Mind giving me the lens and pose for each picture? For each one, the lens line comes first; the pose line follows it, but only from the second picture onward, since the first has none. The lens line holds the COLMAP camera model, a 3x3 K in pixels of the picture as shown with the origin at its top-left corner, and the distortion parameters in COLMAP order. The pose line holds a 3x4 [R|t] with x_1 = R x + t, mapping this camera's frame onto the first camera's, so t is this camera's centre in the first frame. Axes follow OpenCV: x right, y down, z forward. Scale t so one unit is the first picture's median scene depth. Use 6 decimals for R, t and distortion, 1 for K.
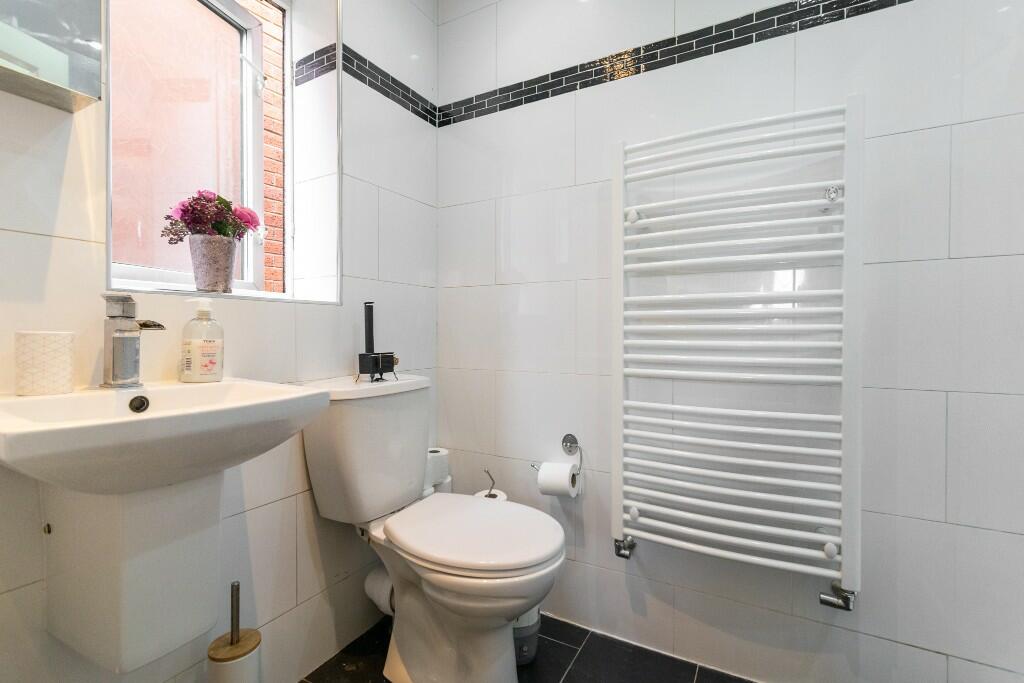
lens RADIAL K [[468.9, 0, 513.7], [0, 468.9, 337.9], [0, 0, 1]] dist [0.003546, 0.001423]
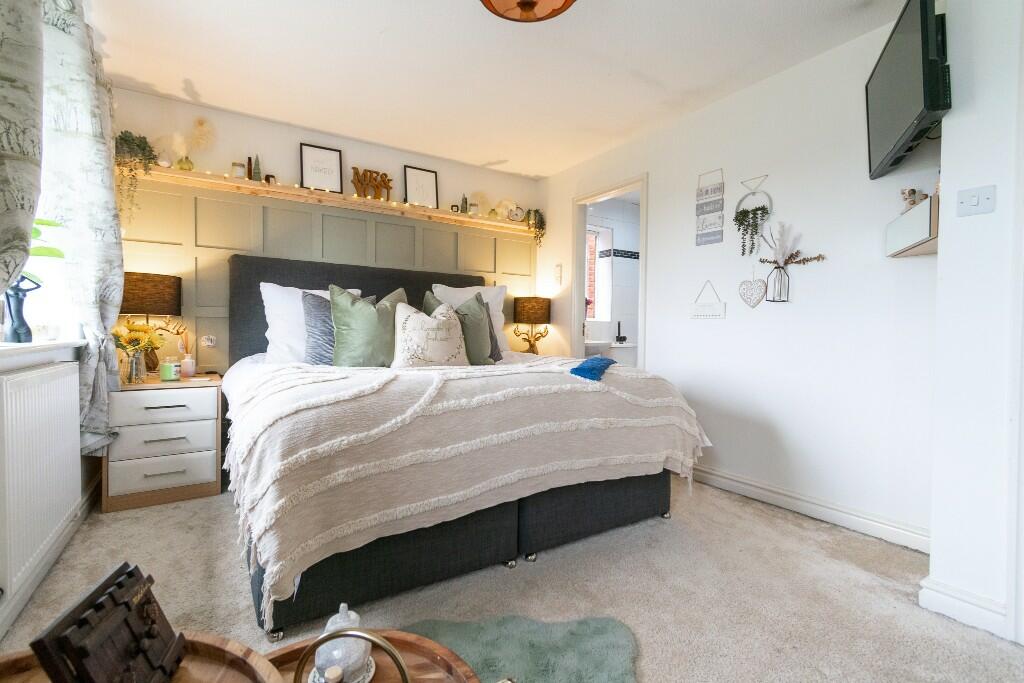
lens RADIAL K [[468.9, 0, 513.7], [0, 468.9, 337.9], [0, 0, 1]] dist [0.003546, 0.001423]
pose [[0.872878, 0.016452, -0.487660, 0.712476], [-0.016117, 0.999858, 0.004885, 0.040959], [0.487671, 0.003596, 0.873020, -2.437455]]
